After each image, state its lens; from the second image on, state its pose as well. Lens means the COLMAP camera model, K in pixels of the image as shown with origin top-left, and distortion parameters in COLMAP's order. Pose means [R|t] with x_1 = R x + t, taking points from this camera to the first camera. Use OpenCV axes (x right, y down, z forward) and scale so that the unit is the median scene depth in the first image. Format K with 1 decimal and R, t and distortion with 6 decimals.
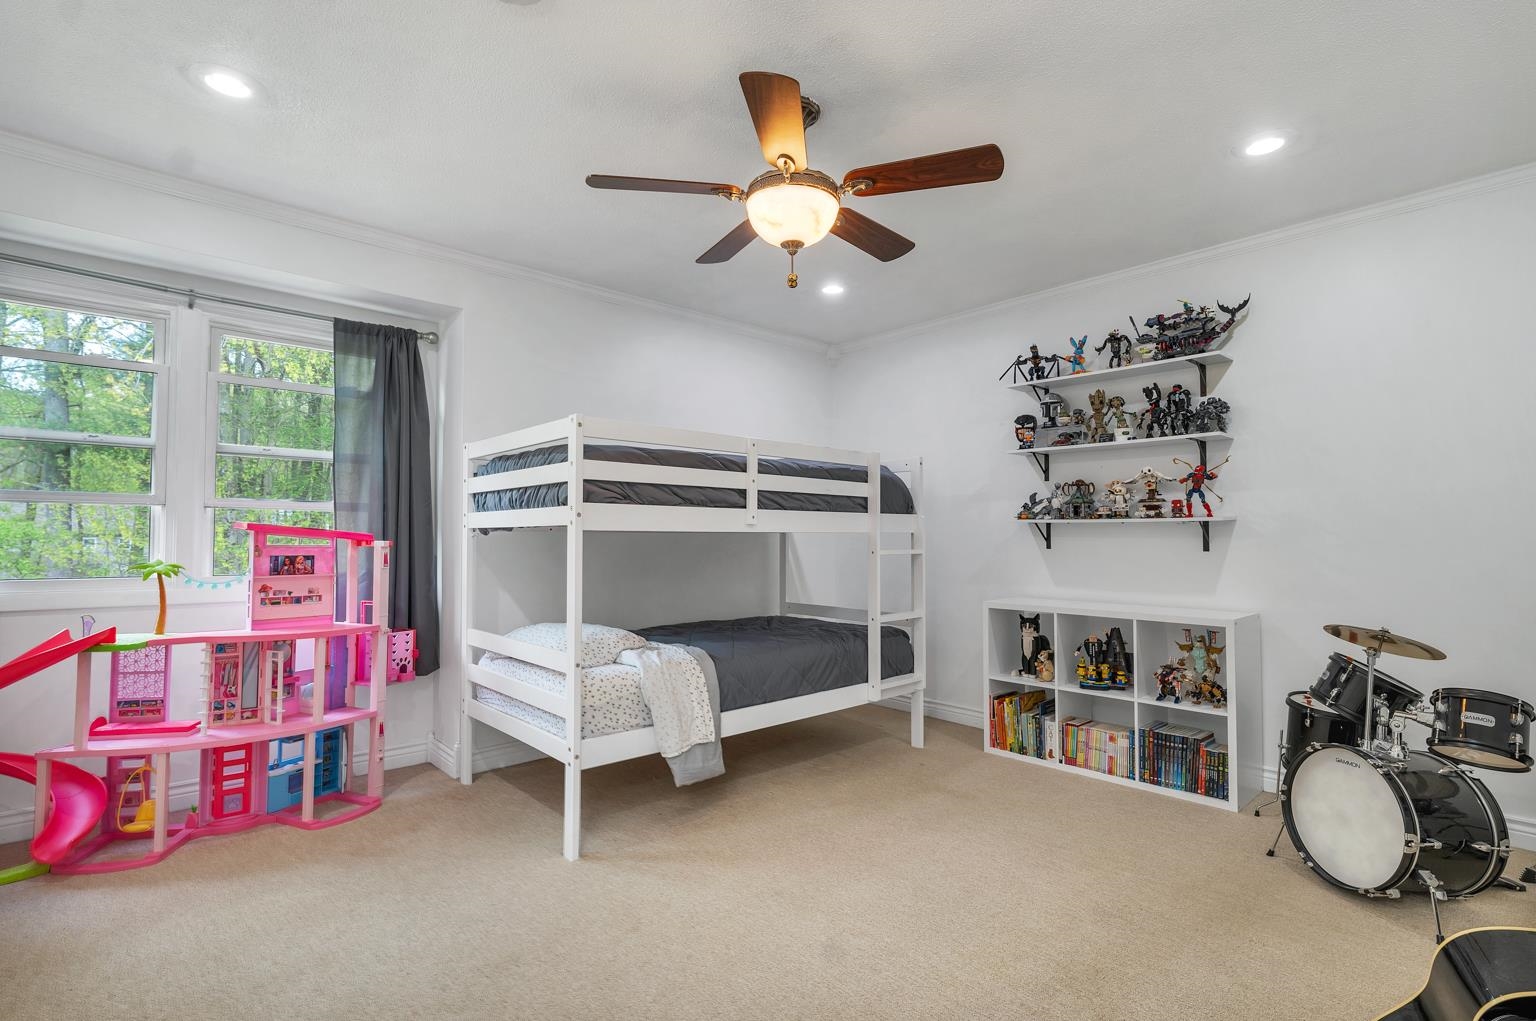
lens RADIAL K [[720.4, 0, 768.0], [0, 720.4, 510.5], [0, 0, 1]] dist [-0.001350, -0.000202]
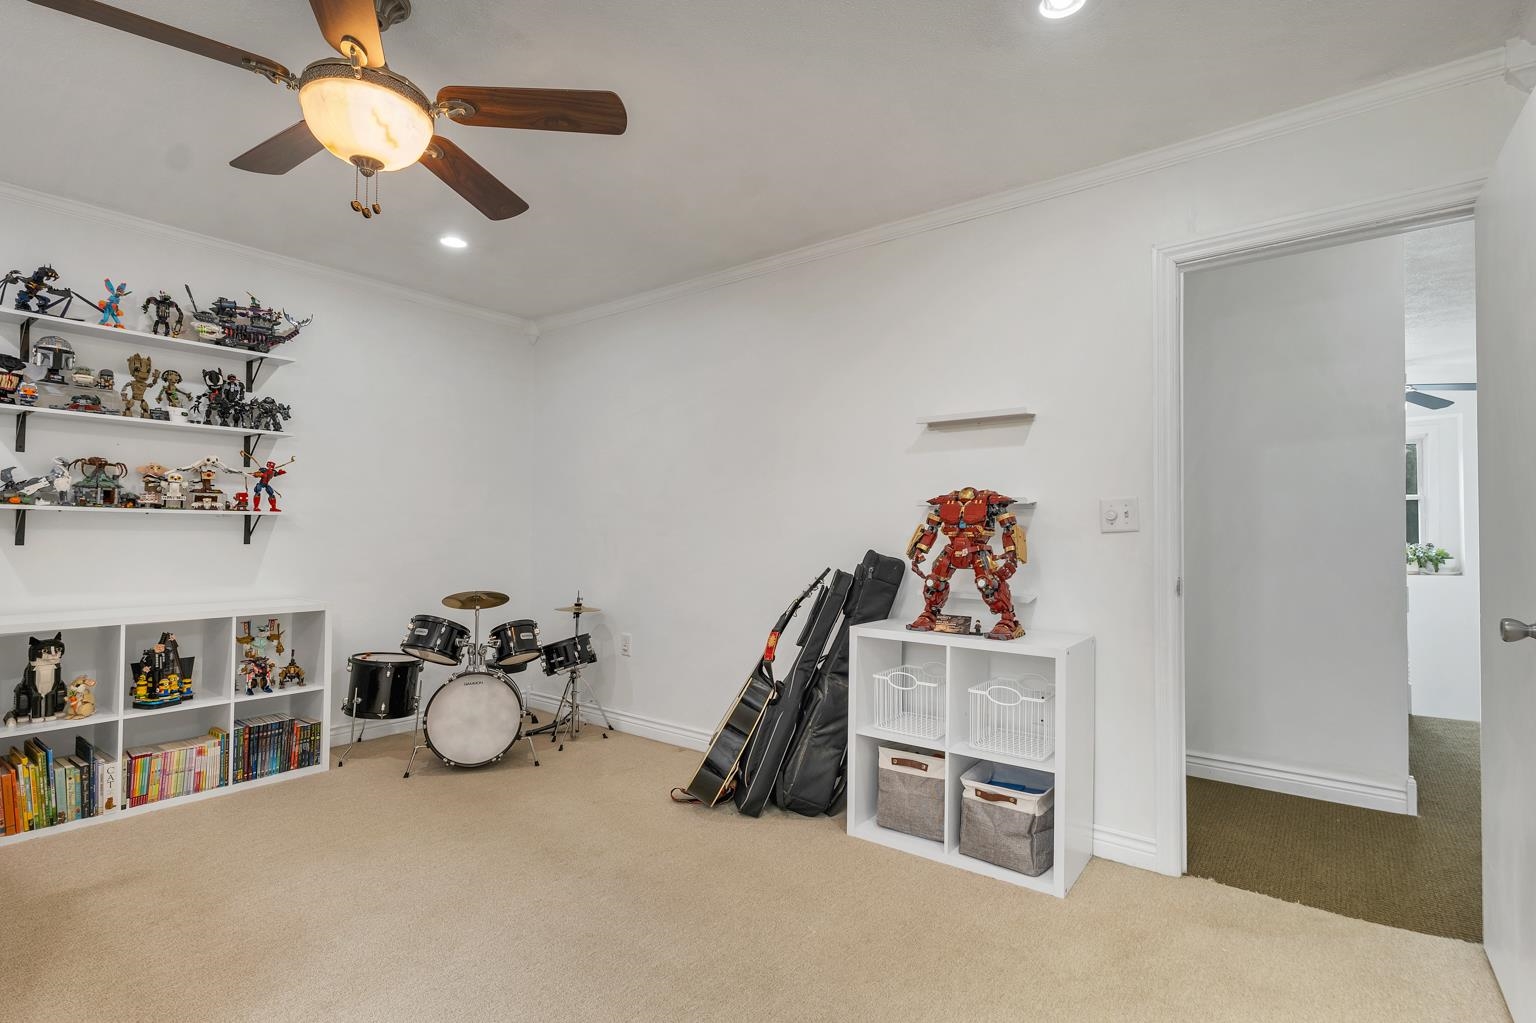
lens RADIAL K [[720.4, 0, 768.0], [0, 720.4, 511.5], [0, 0, 1]] dist [-0.001350, -0.000202]
pose [[-0.156985, 0.024773, 0.987290, -0.515284], [-0.045284, 0.998453, -0.032254, 0.009655], [-0.986562, -0.049772, -0.155620, 0.428287]]
